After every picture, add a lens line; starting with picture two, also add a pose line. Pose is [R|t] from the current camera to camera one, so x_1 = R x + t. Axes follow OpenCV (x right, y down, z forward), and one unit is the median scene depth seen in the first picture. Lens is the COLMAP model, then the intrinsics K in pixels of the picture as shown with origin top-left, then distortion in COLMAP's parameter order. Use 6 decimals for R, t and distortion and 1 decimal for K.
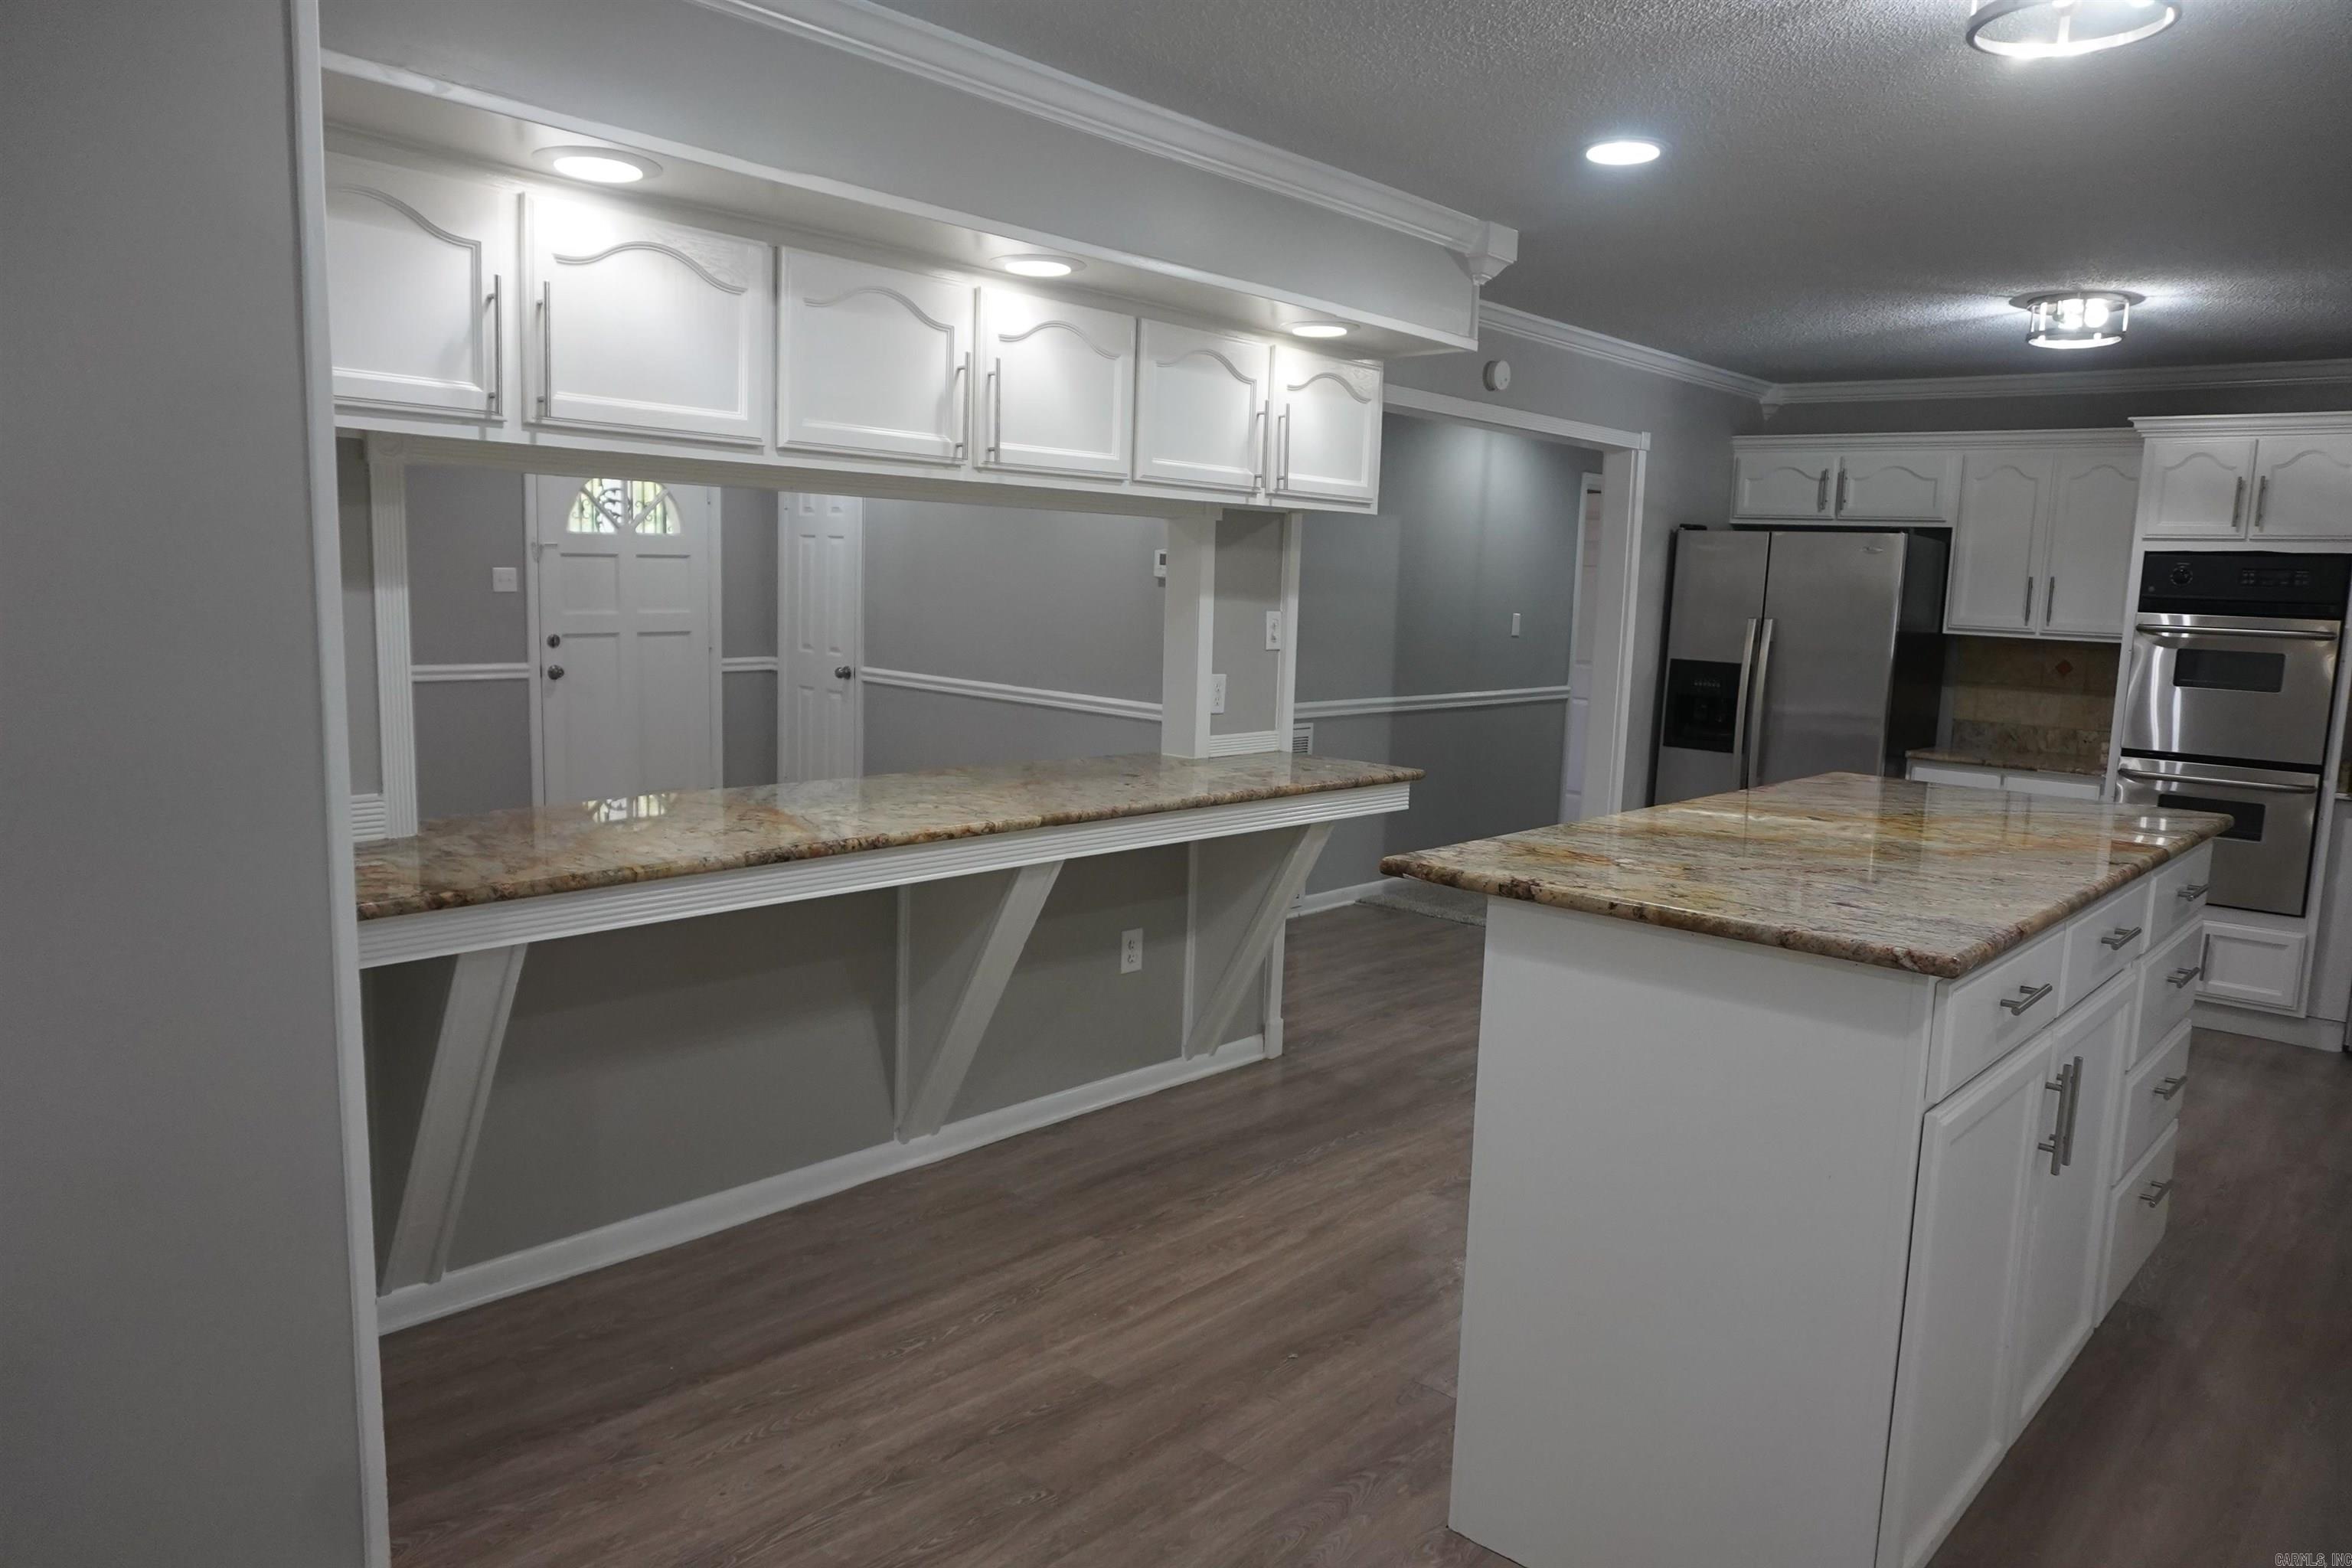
lens RADIAL K [[1562.2, 0, 1181.1], [0, 1562.2, 788.8], [0, 0, 1]] dist [-0.039167, 0.021262]
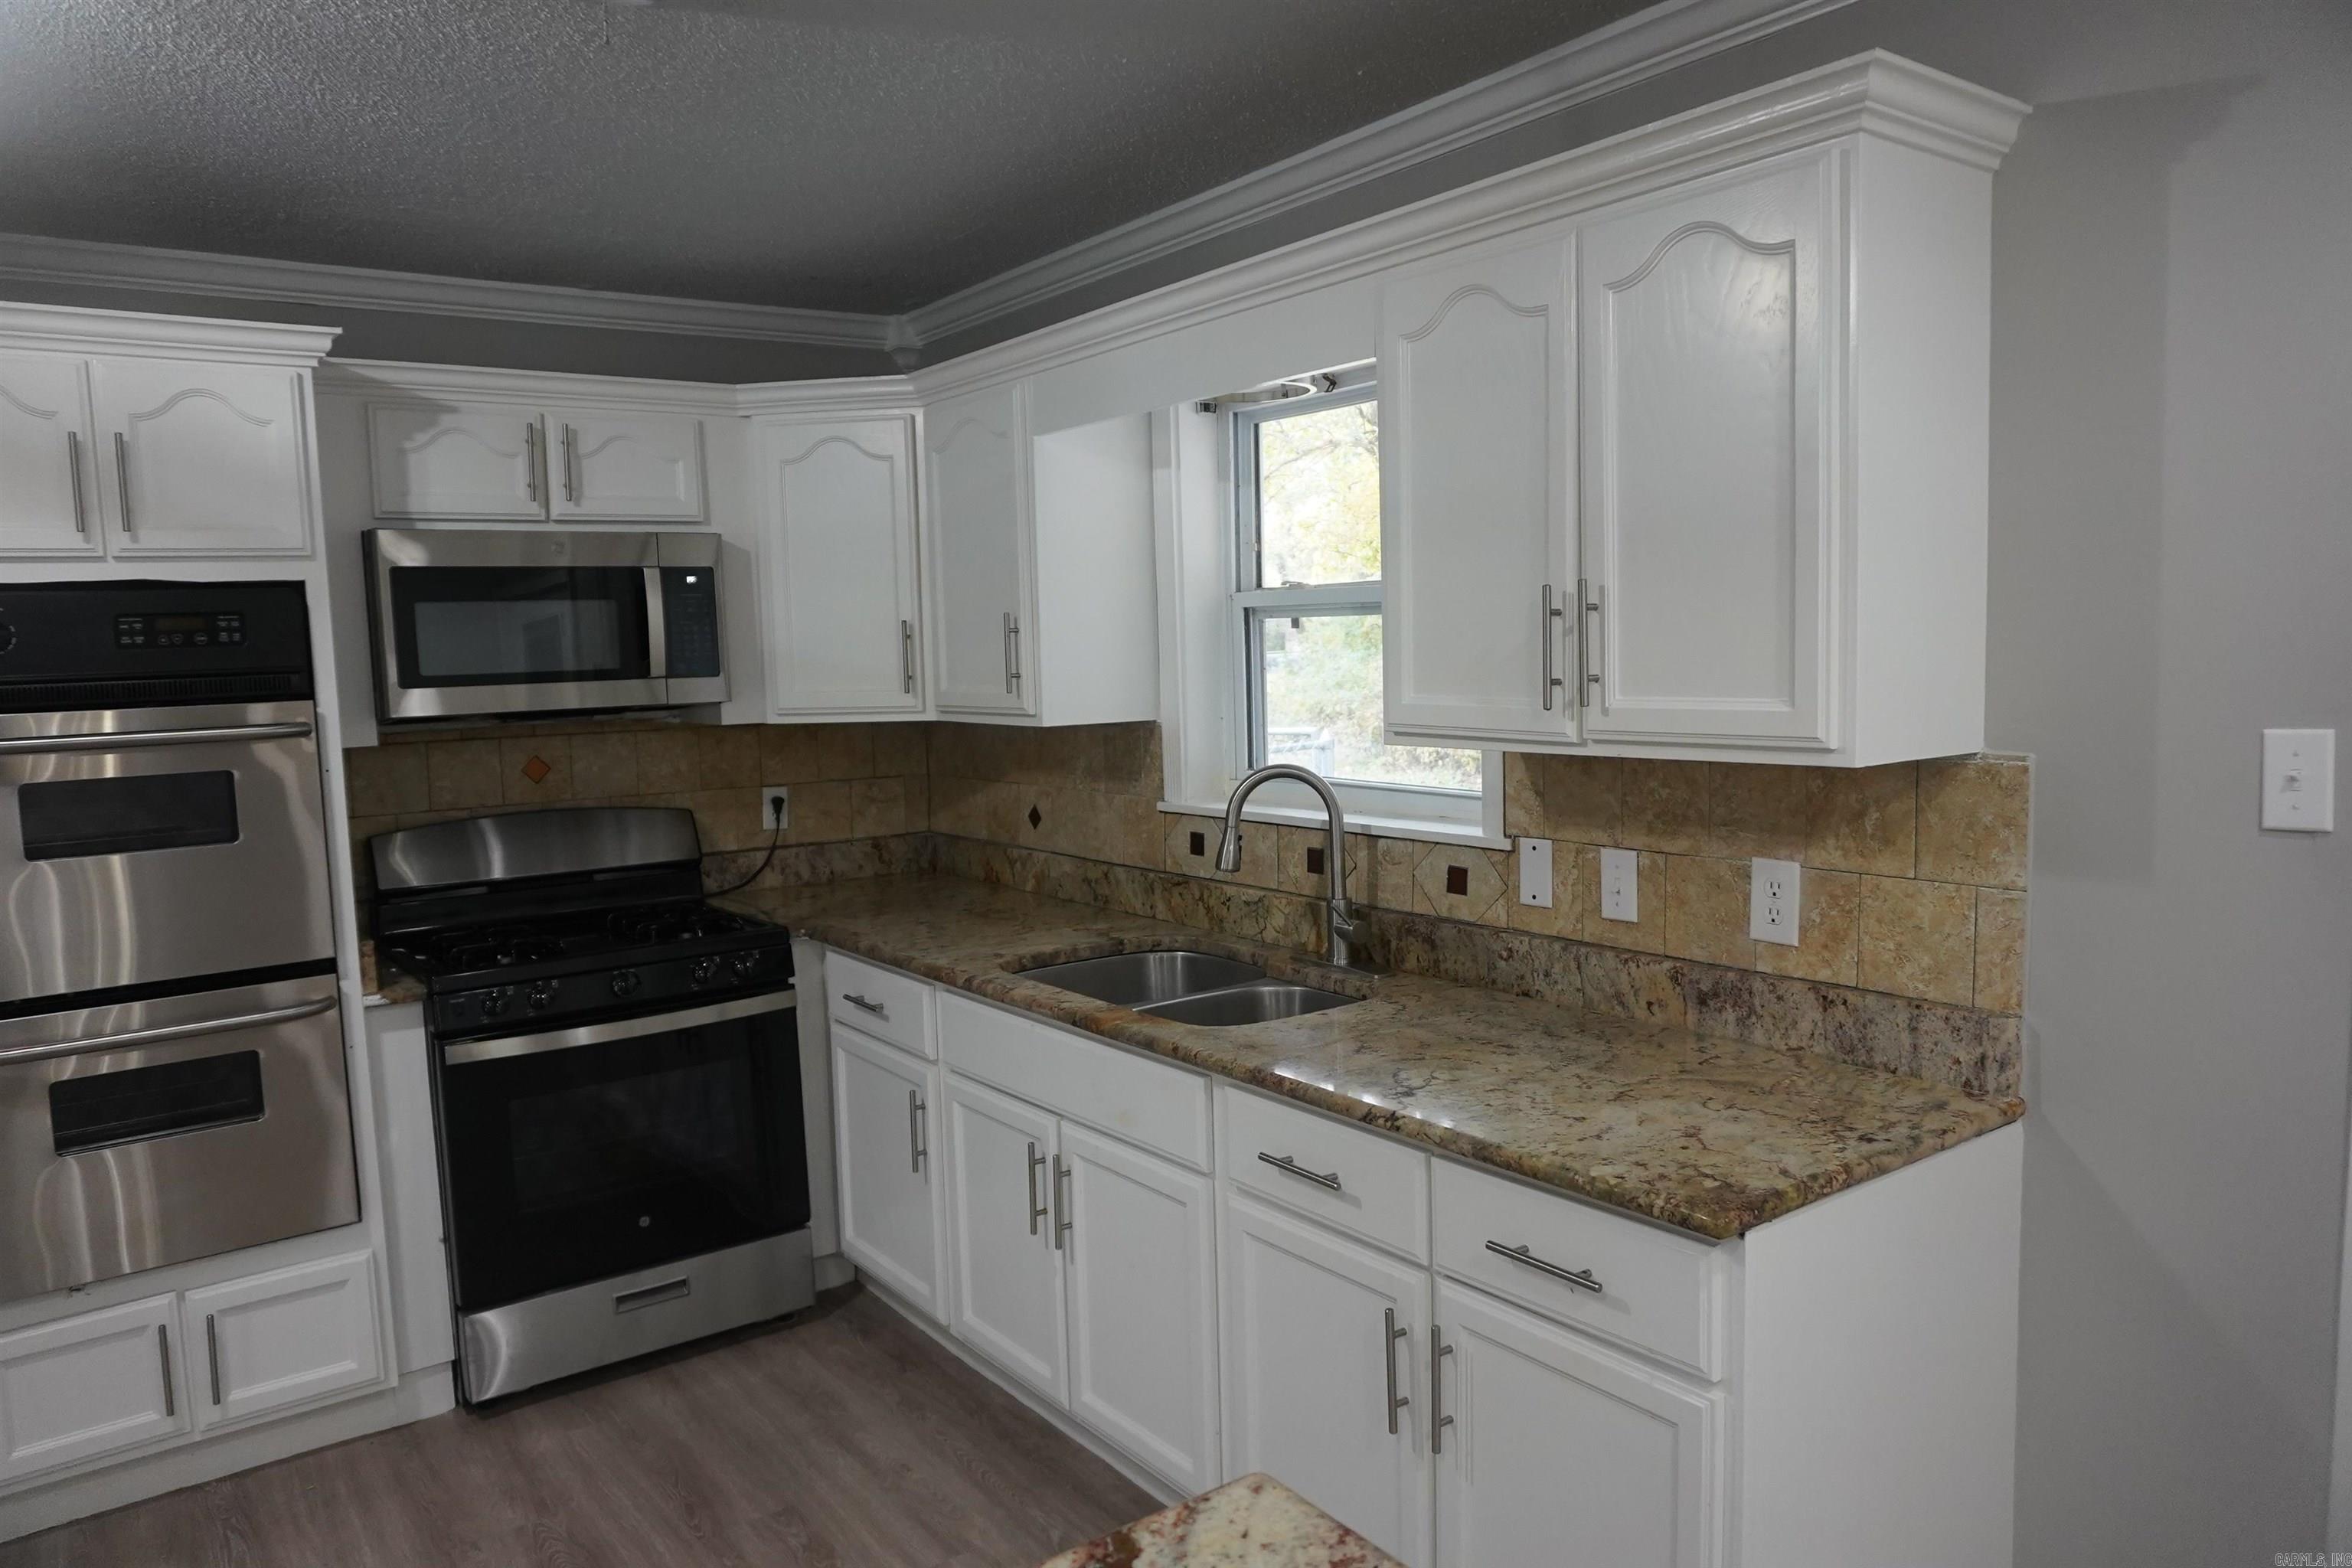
lens RADIAL K [[1562.2, 0, 1181.1], [0, 1562.2, 788.8], [0, 0, 1]] dist [-0.039167, 0.021262]
pose [[0.193286, -0.139656, 0.971152, 0.220645], [0.168345, 0.979859, 0.107403, -0.070679], [-0.966592, 0.142729, 0.212903, 0.482129]]
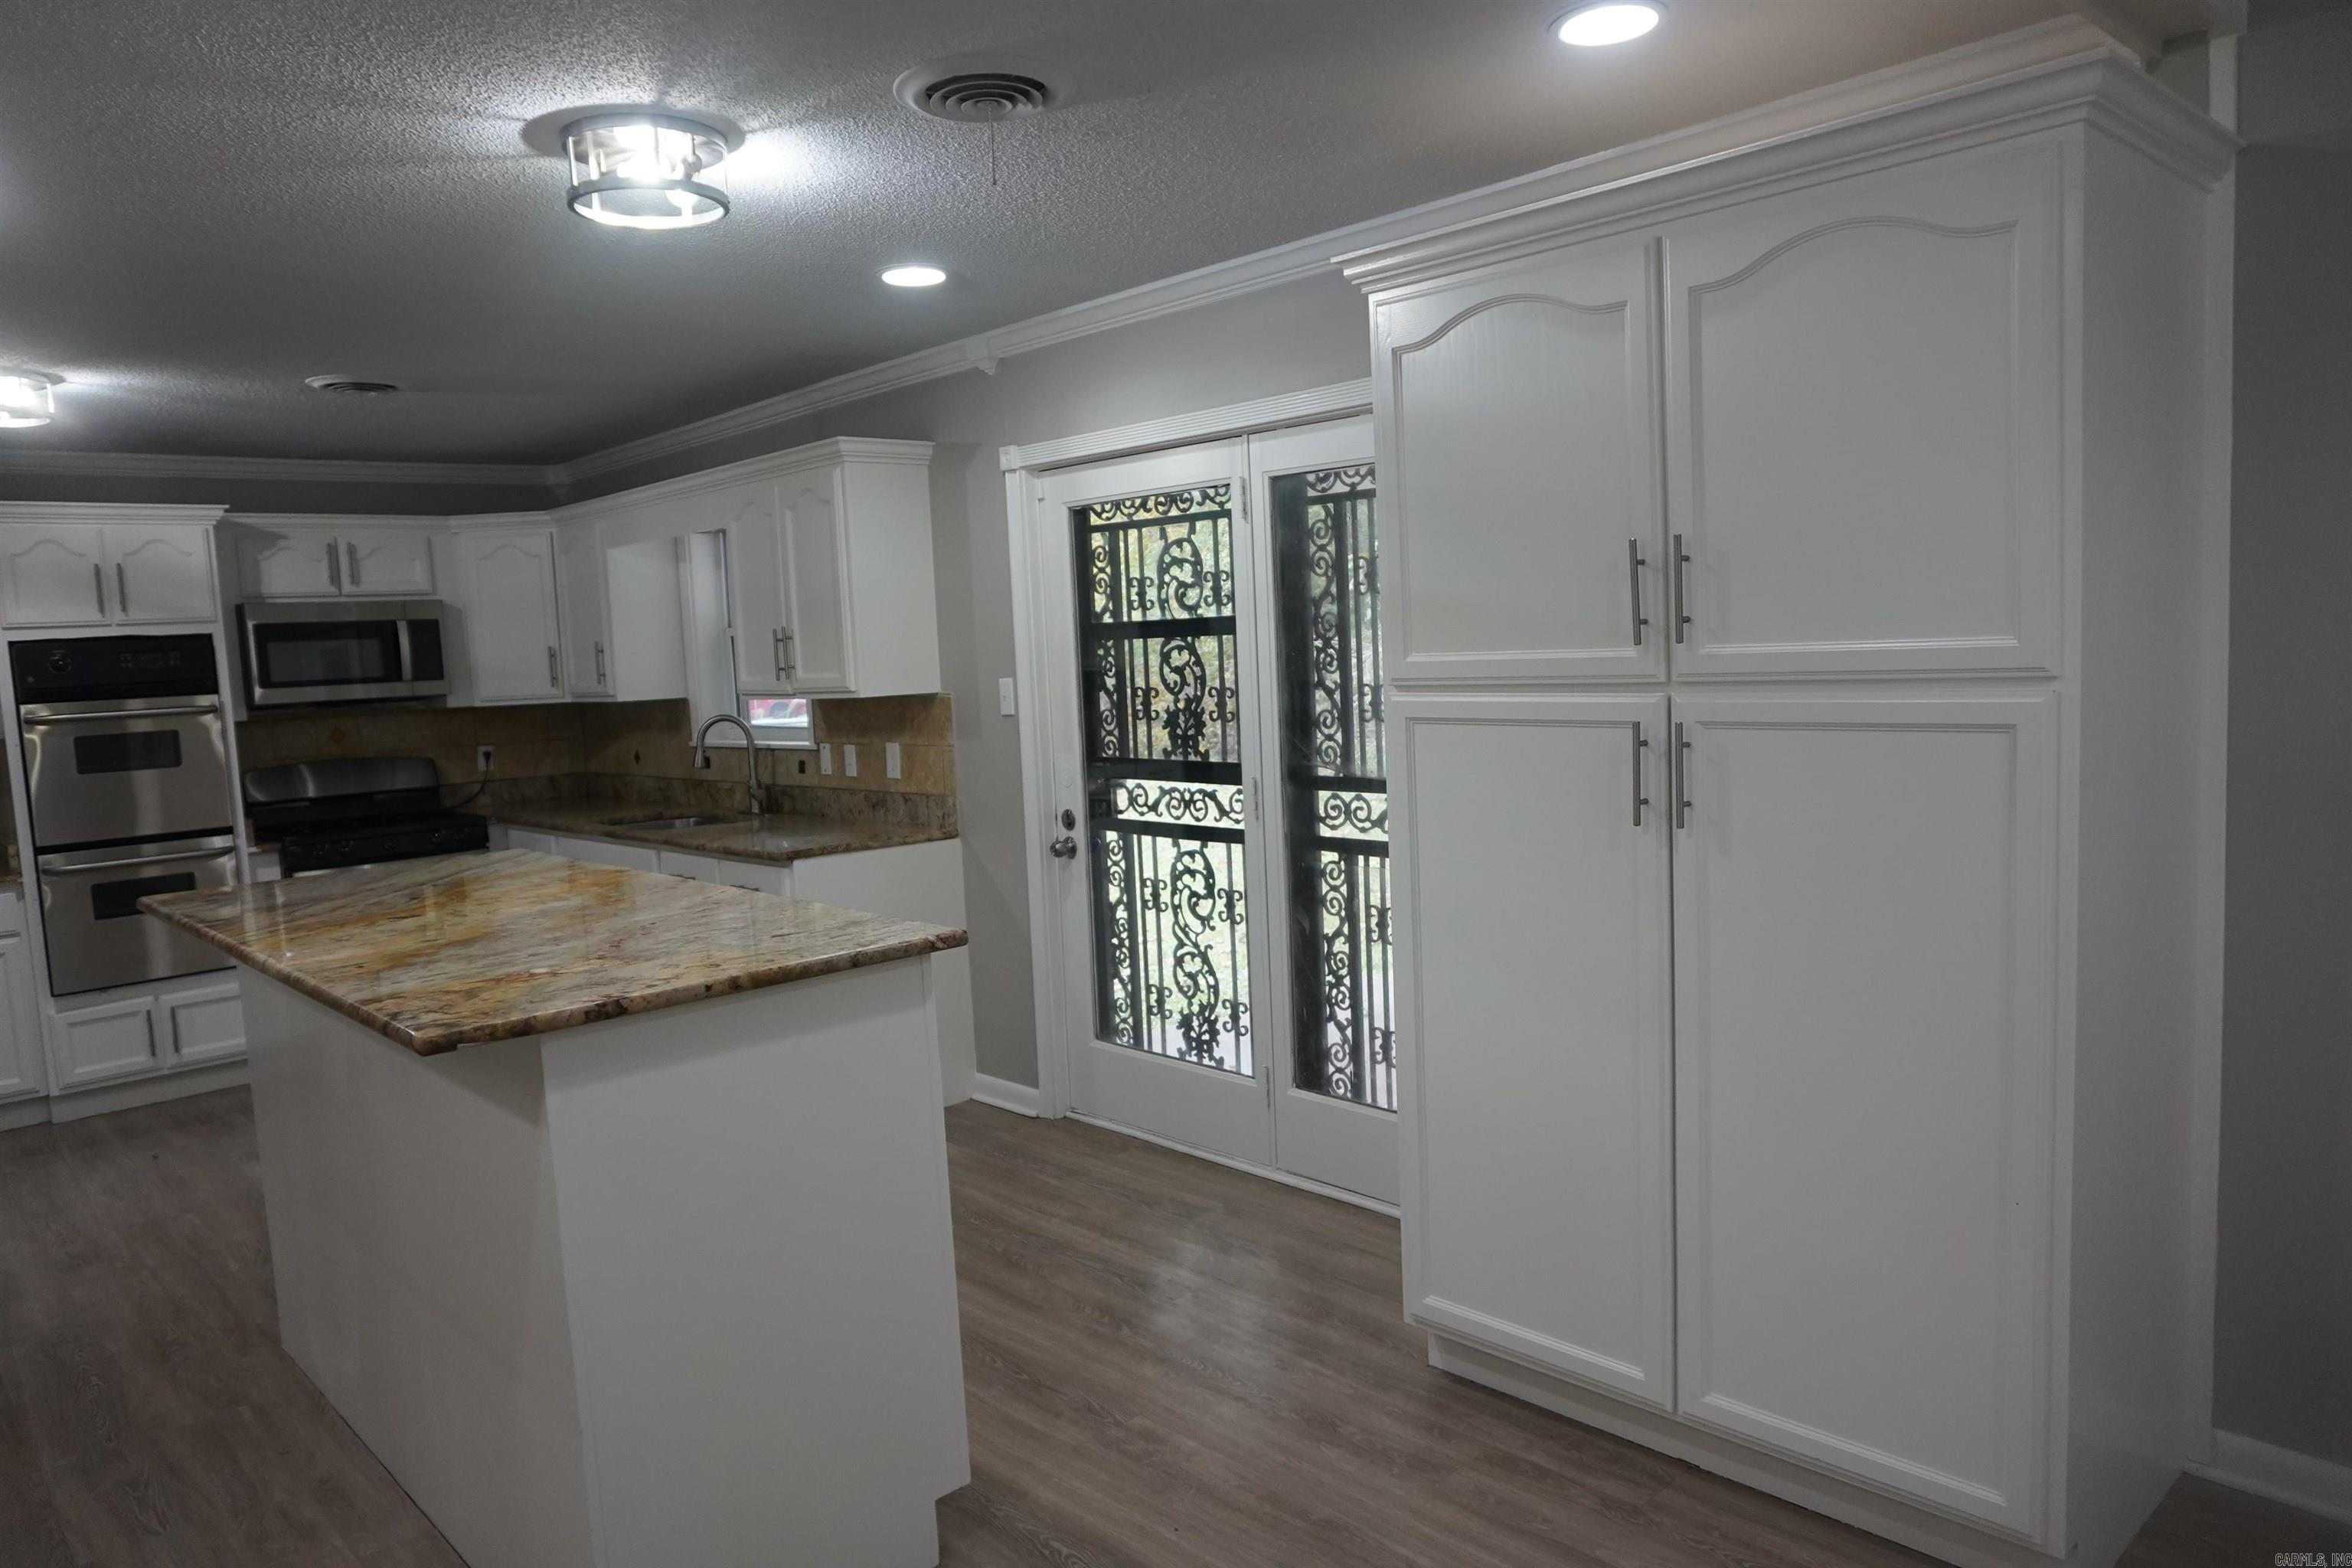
lens RADIAL K [[1562.2, 0, 1181.1], [0, 1562.2, 788.8], [0, 0, 1]] dist [-0.039167, 0.021262]
pose [[0.082544, -0.137503, 0.987056, -0.235758], [0.185262, 0.975289, 0.120371, -0.040623], [-0.979216, 0.172928, 0.105979, 0.185537]]
